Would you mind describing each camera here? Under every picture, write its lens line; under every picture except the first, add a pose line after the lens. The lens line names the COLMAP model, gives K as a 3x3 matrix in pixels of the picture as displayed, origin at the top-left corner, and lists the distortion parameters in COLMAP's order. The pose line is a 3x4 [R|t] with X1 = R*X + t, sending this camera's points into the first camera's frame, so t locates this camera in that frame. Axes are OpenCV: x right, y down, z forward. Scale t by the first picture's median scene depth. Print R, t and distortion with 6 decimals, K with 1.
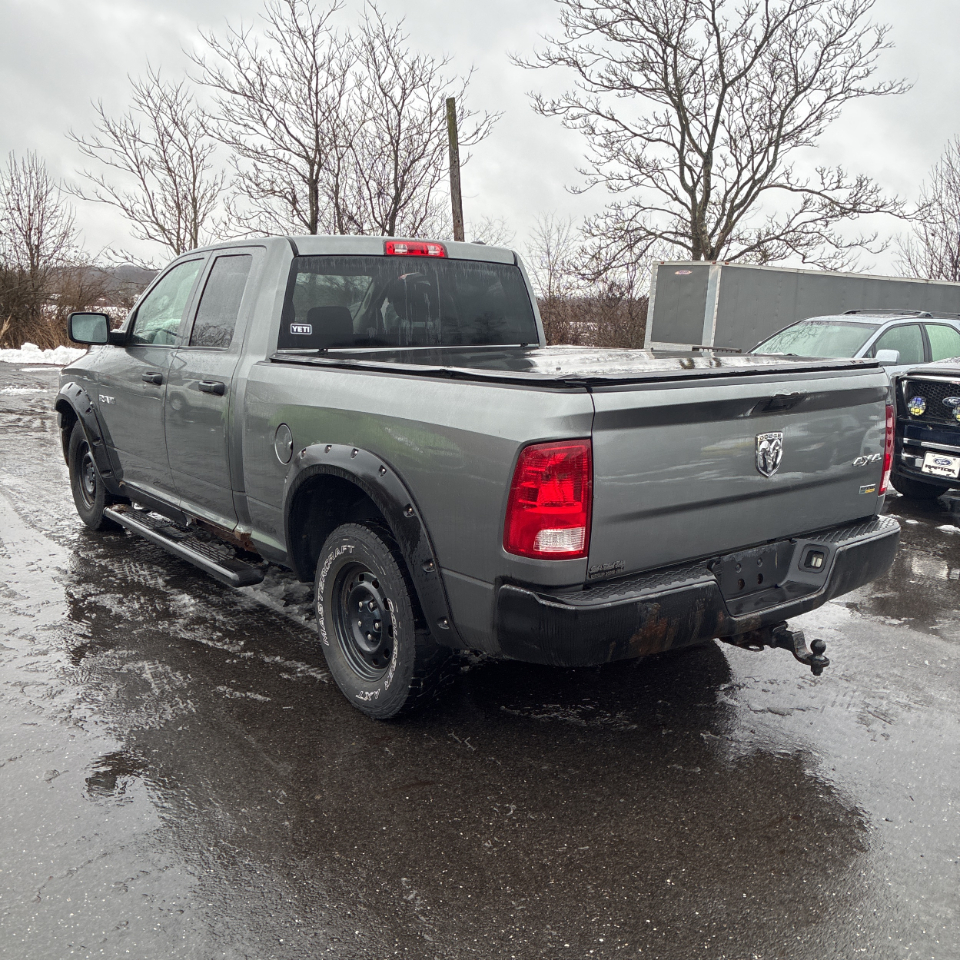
lens RADIAL K [[984.9, 0, 485.1], [0, 984.9, 481.9], [0, 0, 1]] dist [0.044509, -0.011355]
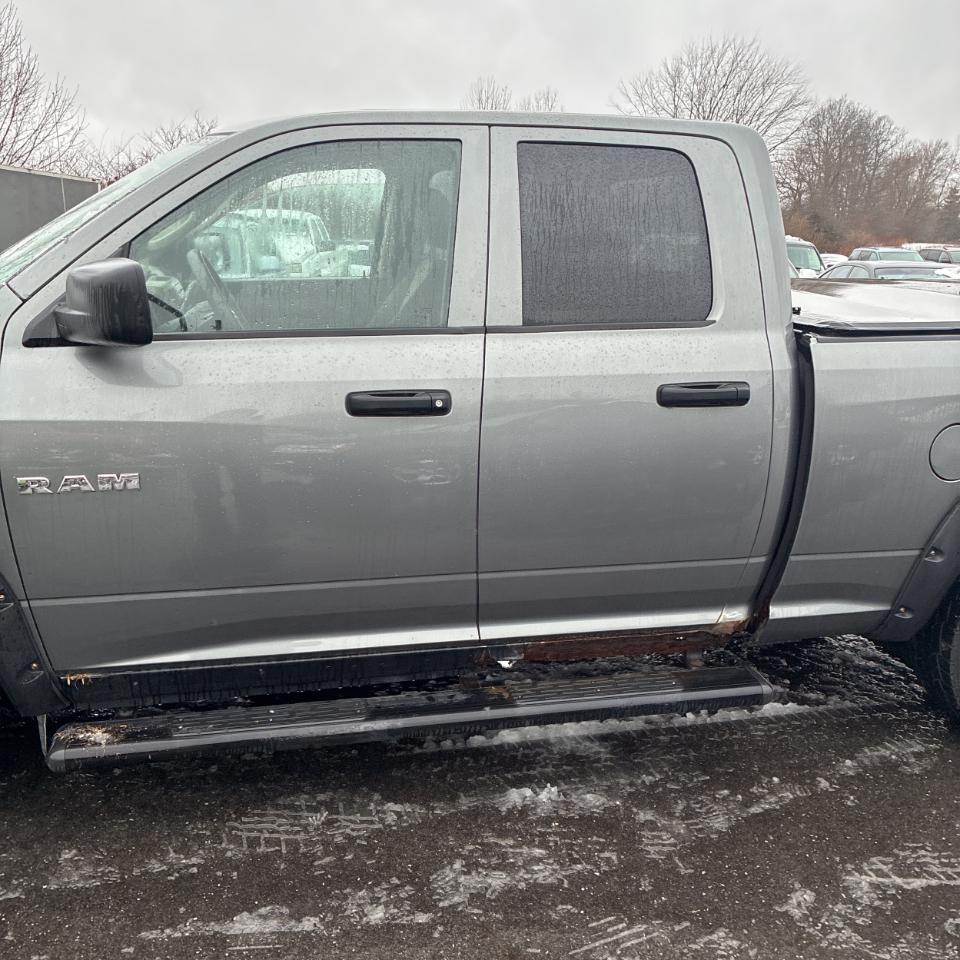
lens RADIAL K [[988.6, 0, 478.6], [0, 988.6, 485.4], [0, 0, 1]] dist [0.021819, 0.020811]
pose [[0.416398, -0.246335, 0.875175, -0.779424], [0.138690, 0.968540, 0.206627, -0.168251], [-0.898542, 0.035339, 0.437463, 0.817946]]
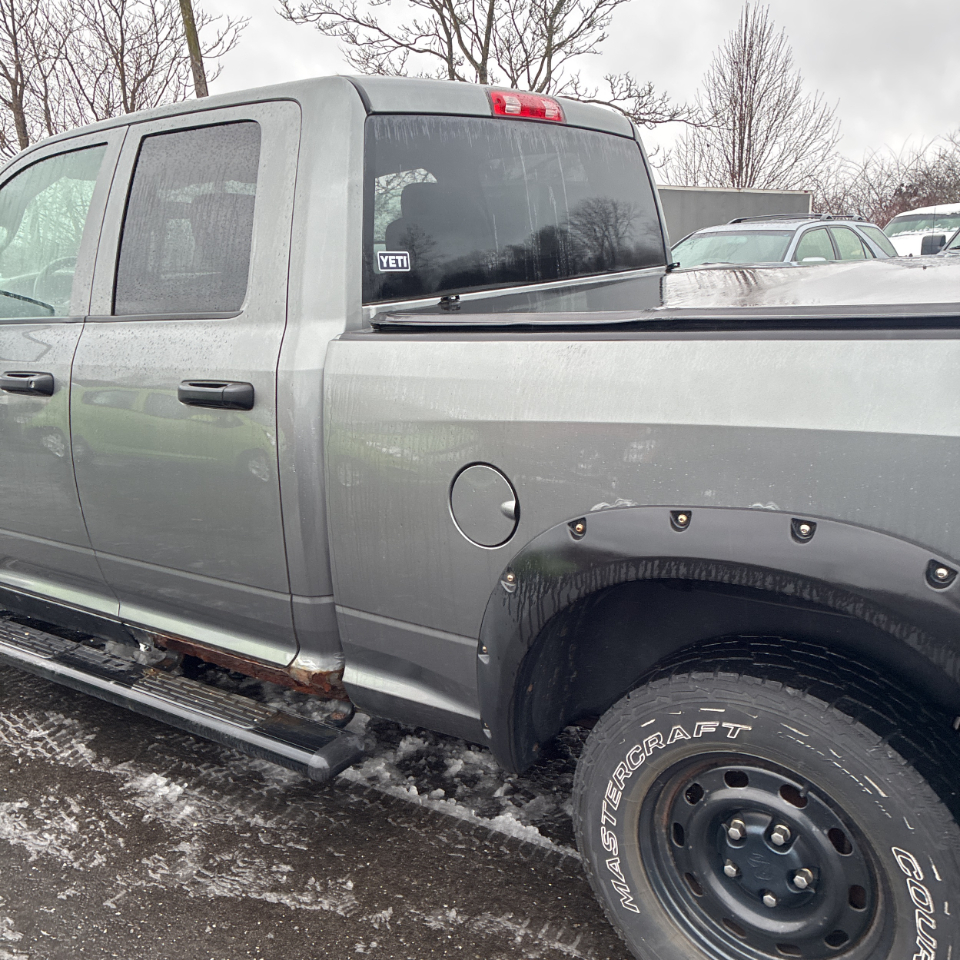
lens RADIAL K [[975.1, 0, 491.8], [0, 975.1, 476.1], [0, 0, 1]] dist [0.038497, -0.004996]
pose [[0.954007, -0.130143, 0.270061, -0.263797], [0.115141, 0.990827, 0.070737, -0.069227], [-0.276790, -0.036389, 0.960241, 0.459926]]
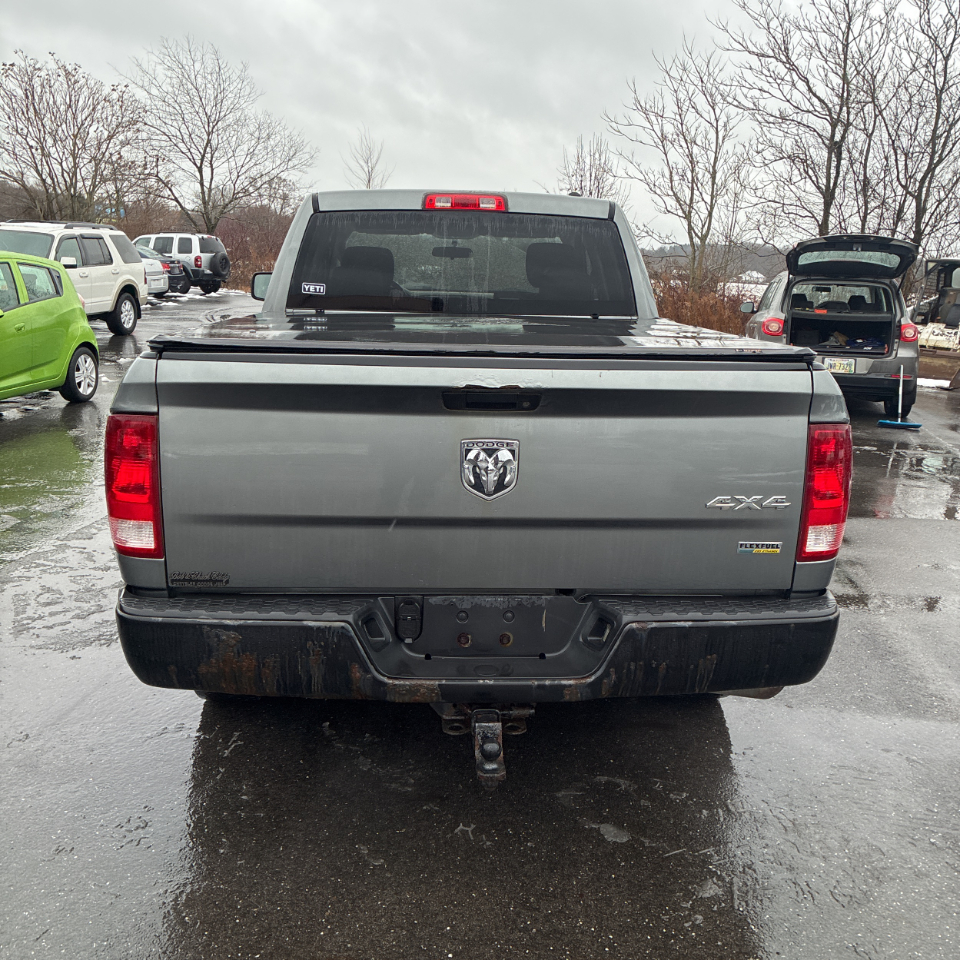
lens RADIAL K [[975.1, 0, 491.8], [0, 975.1, 476.1], [0, 0, 1]] dist [0.038497, -0.004996]
pose [[0.812848, 0.128772, -0.568063, 0.476972], [-0.118047, 0.991437, 0.055830, -0.042779], [0.570388, 0.021677, 0.821089, 0.292068]]
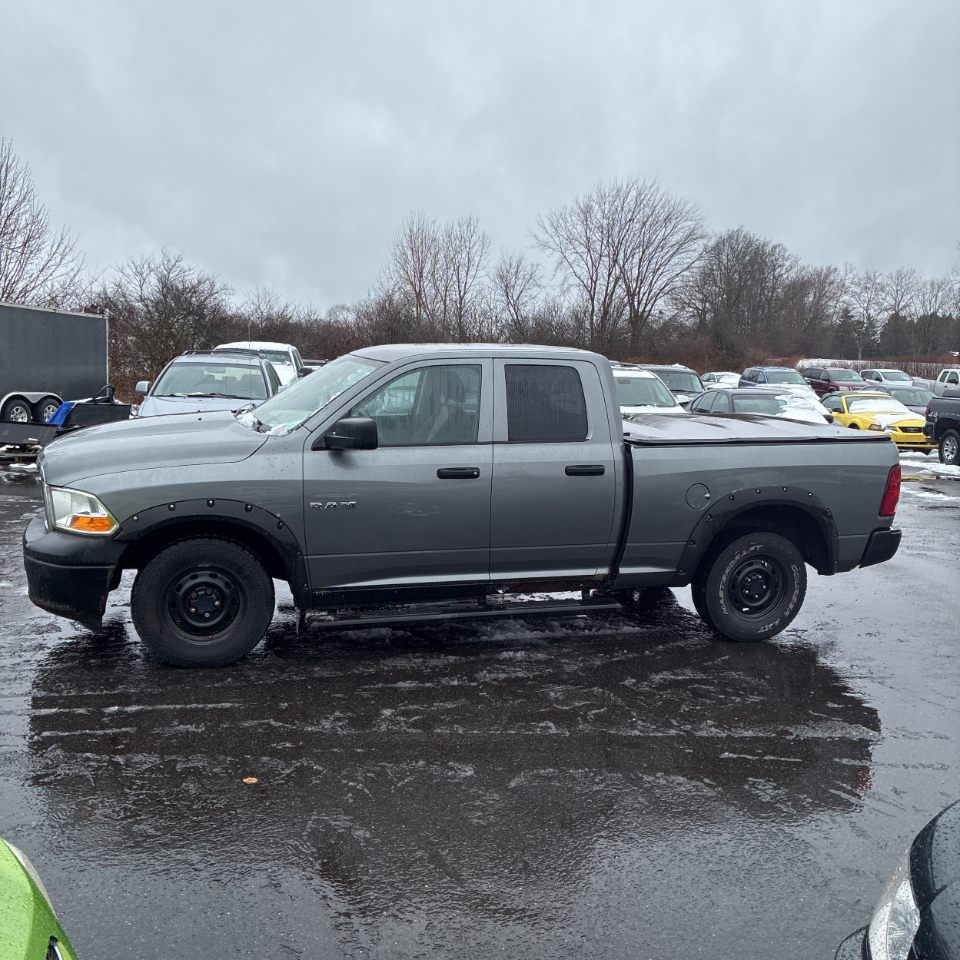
lens RADIAL K [[1002.4, 0, 480.0], [0, 1002.4, 480.0], [0, 0, 1]] dist [0.047235, 0.003163]
pose [[0.343082, -0.146433, 0.927821, -1.452675], [0.135190, 0.985187, 0.105498, -0.226166], [-0.929526, 0.089238, 0.357796, 0.617771]]
